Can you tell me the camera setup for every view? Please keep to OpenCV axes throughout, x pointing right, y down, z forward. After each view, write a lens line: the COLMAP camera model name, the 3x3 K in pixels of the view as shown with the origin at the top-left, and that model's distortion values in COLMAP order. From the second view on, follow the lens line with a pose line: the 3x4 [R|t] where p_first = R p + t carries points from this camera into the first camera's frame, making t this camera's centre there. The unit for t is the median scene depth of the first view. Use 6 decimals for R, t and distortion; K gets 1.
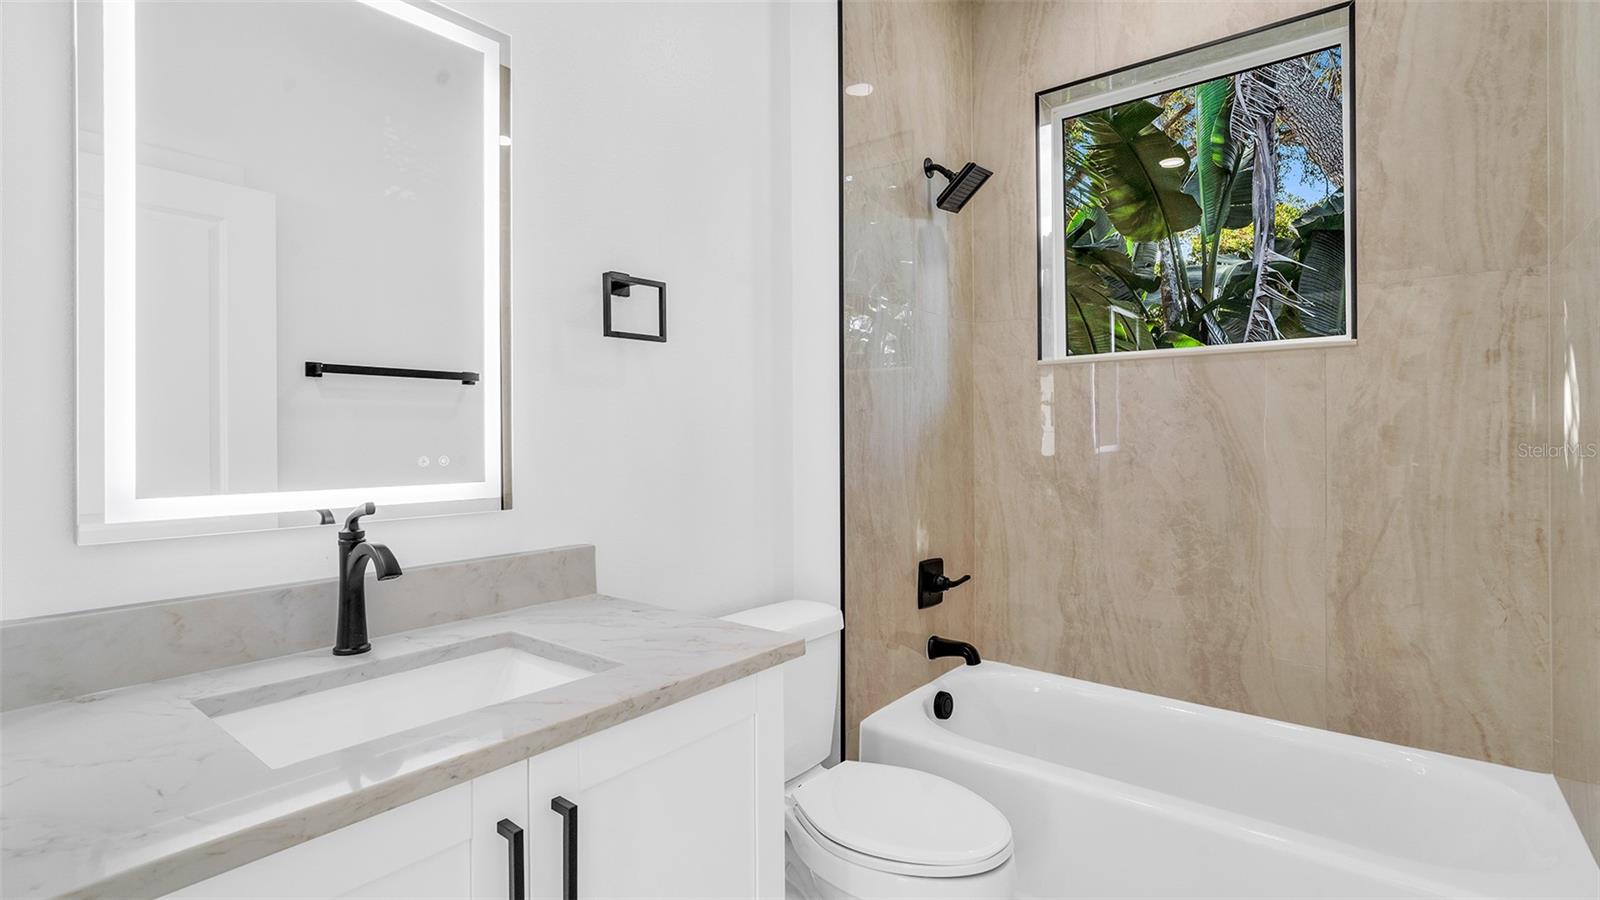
lens RADIAL K [[751.7, 0, 800.0], [0, 751.7, 450.0], [0, 0, 1]] dist [-0.028818, 0.000004]
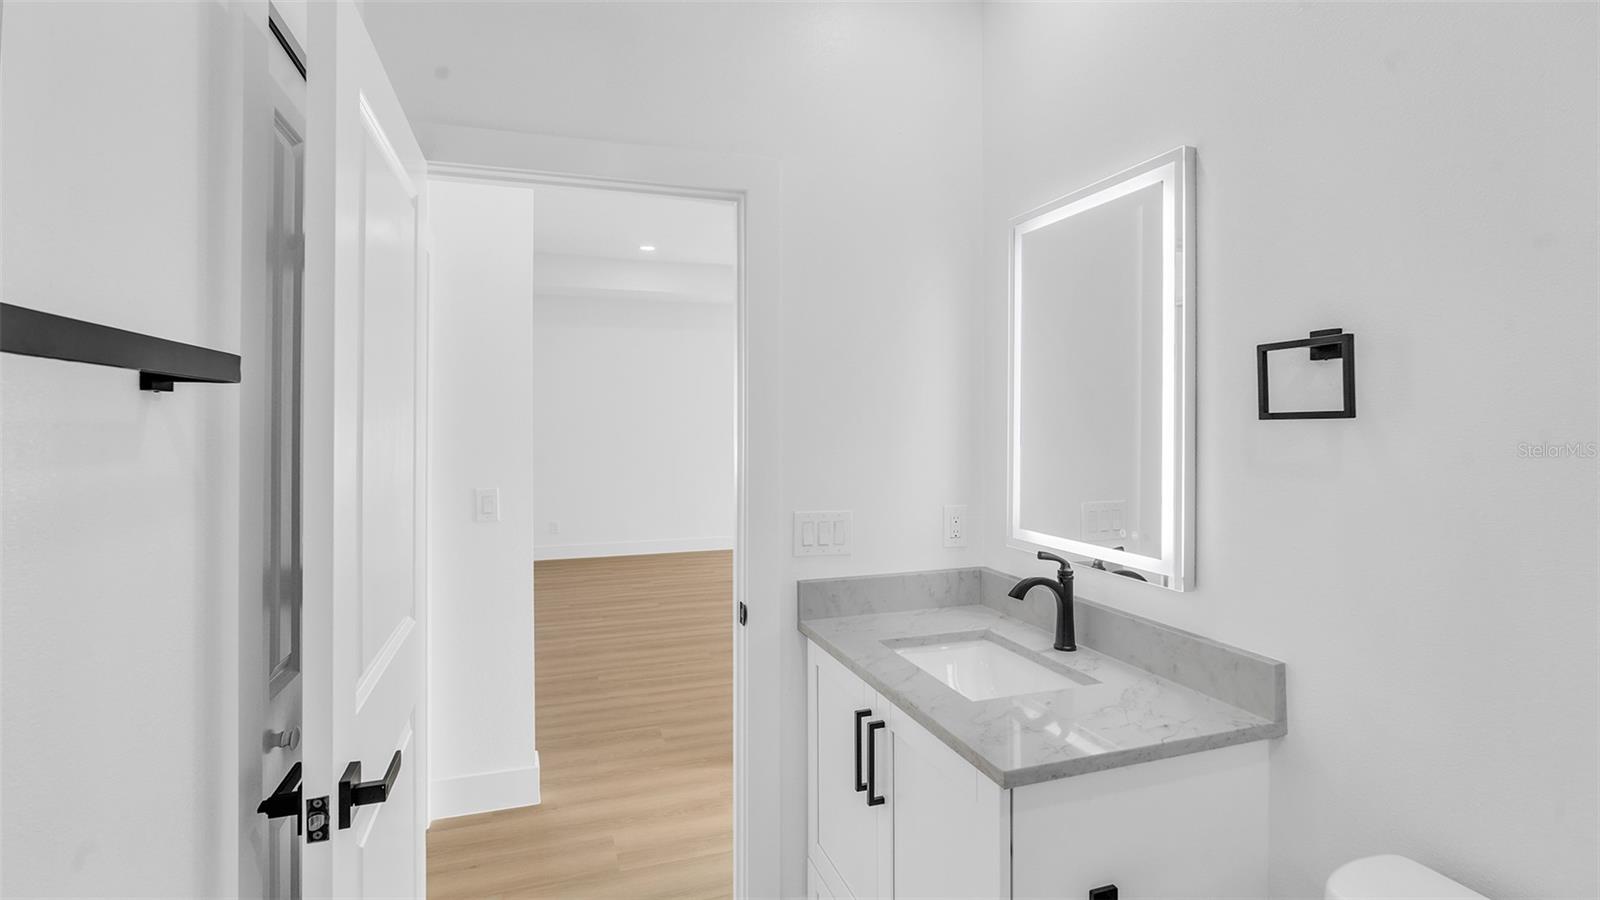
lens RADIAL K [[751.7, 0, 800.0], [0, 751.7, 450.0], [0, 0, 1]] dist [-0.028818, 0.000004]
pose [[-0.534156, 0.035352, -0.844647, 0.726661], [-0.007116, 0.998902, 0.046308, -0.152782], [0.845356, 0.030746, -0.533318, 1.005277]]
